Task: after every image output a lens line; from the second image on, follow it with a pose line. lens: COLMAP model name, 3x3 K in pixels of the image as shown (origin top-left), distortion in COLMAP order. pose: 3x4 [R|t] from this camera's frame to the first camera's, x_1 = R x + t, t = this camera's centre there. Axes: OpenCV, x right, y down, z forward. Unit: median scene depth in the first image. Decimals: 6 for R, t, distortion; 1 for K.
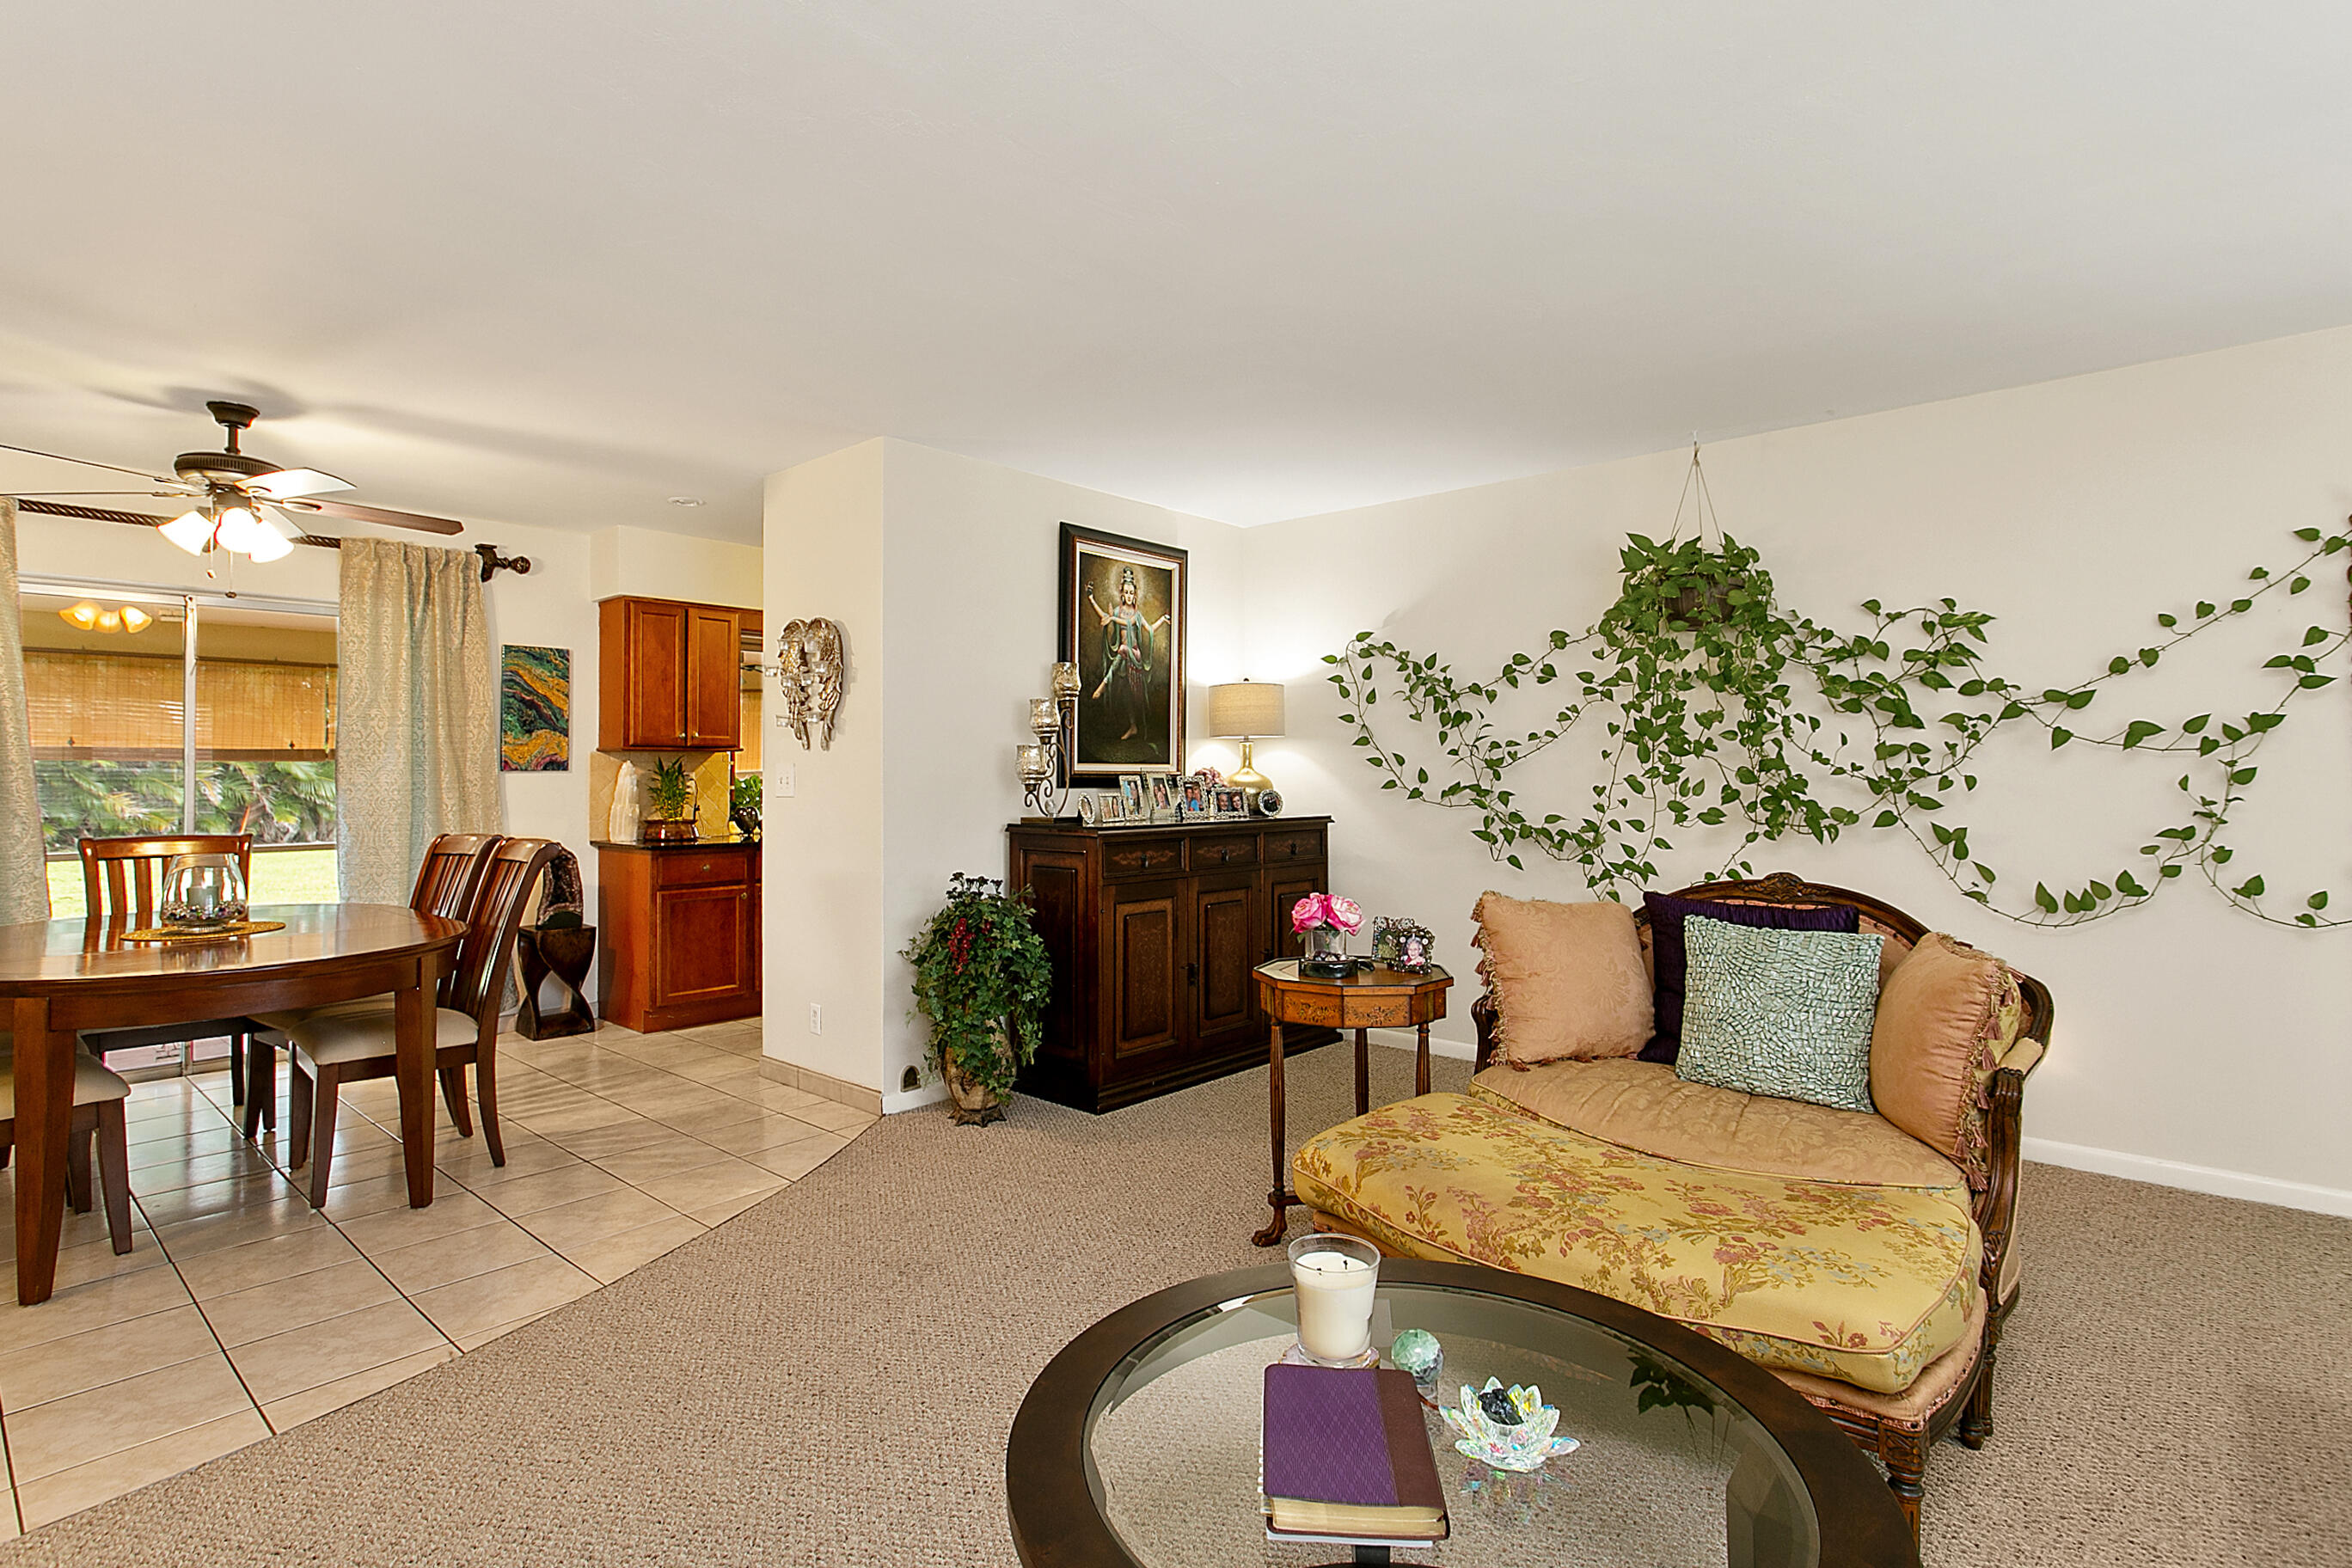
lens RADIAL K [[1156.8, 0, 1168.4], [0, 1156.8, 773.2], [0, 0, 1]] dist [0.015175, 0.001167]
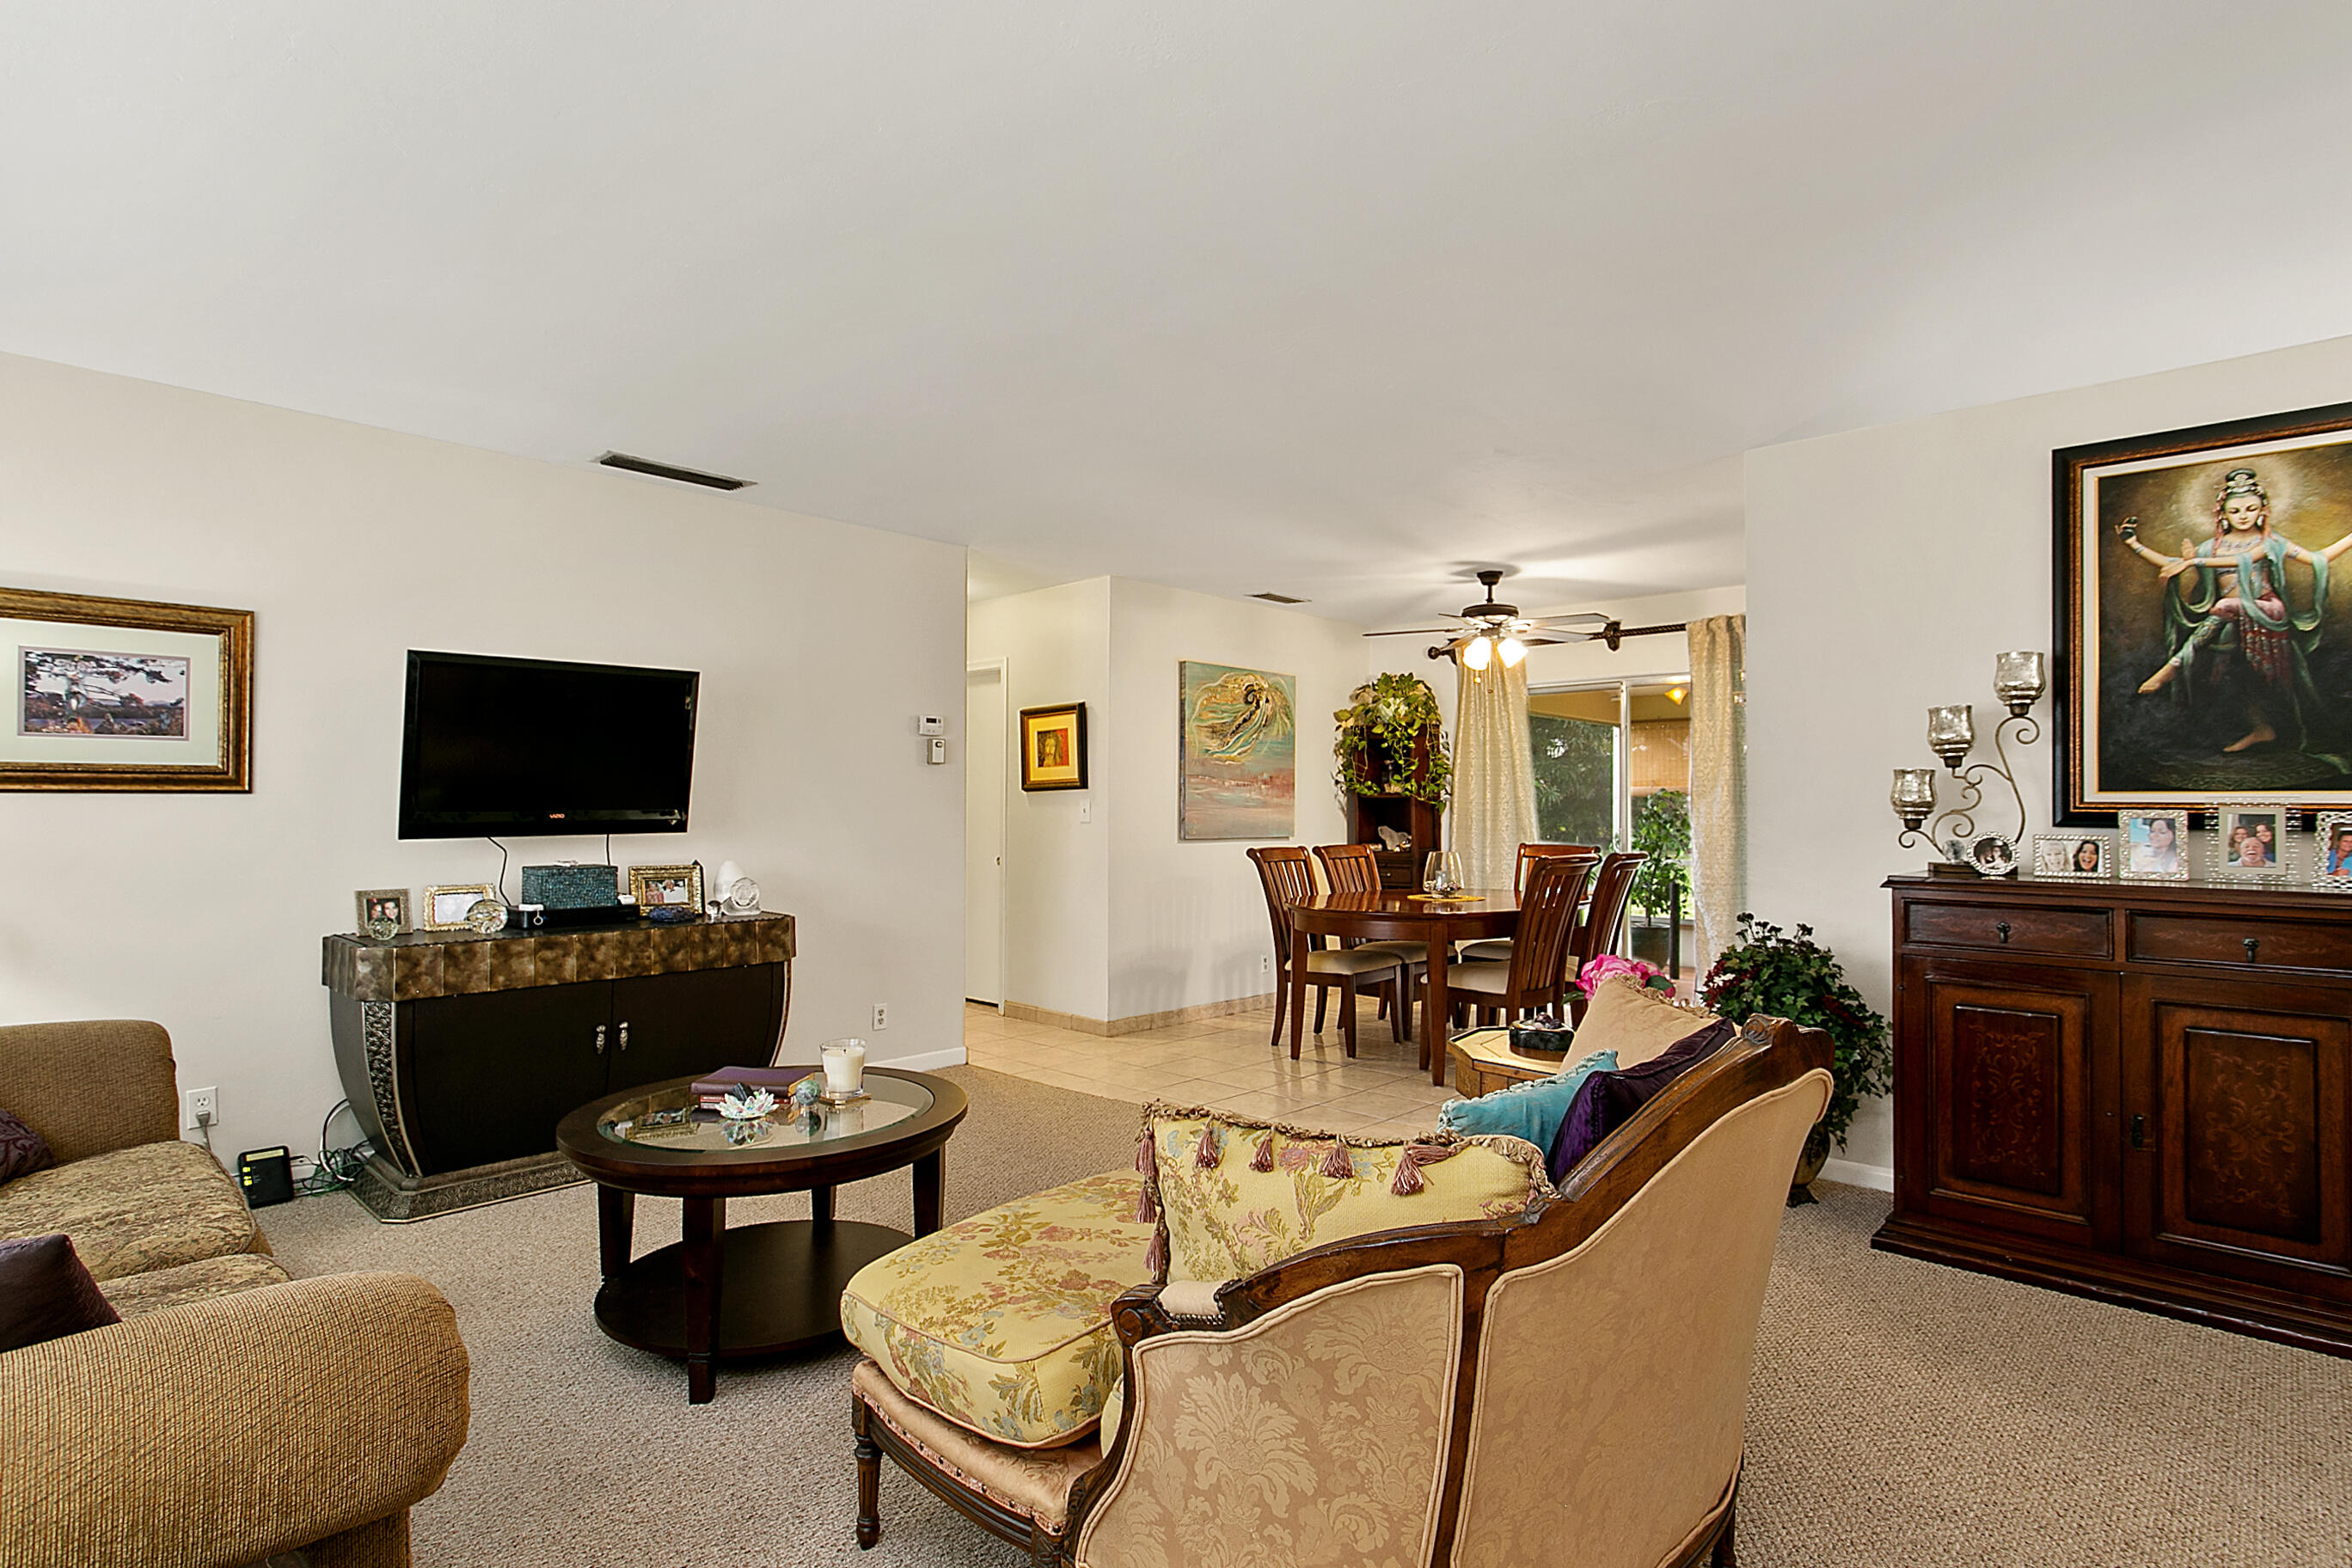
lens RADIAL K [[1156.8, 0, 1181.0], [0, 1156.8, 791.0], [0, 0, 1]] dist [0.015175, 0.001167]
pose [[-0.012937, -0.008180, -0.999883, 0.724648], [-0.006408, 0.999947, -0.008097, 0.000581], [0.999896, 0.006302, -0.012989, 0.551932]]
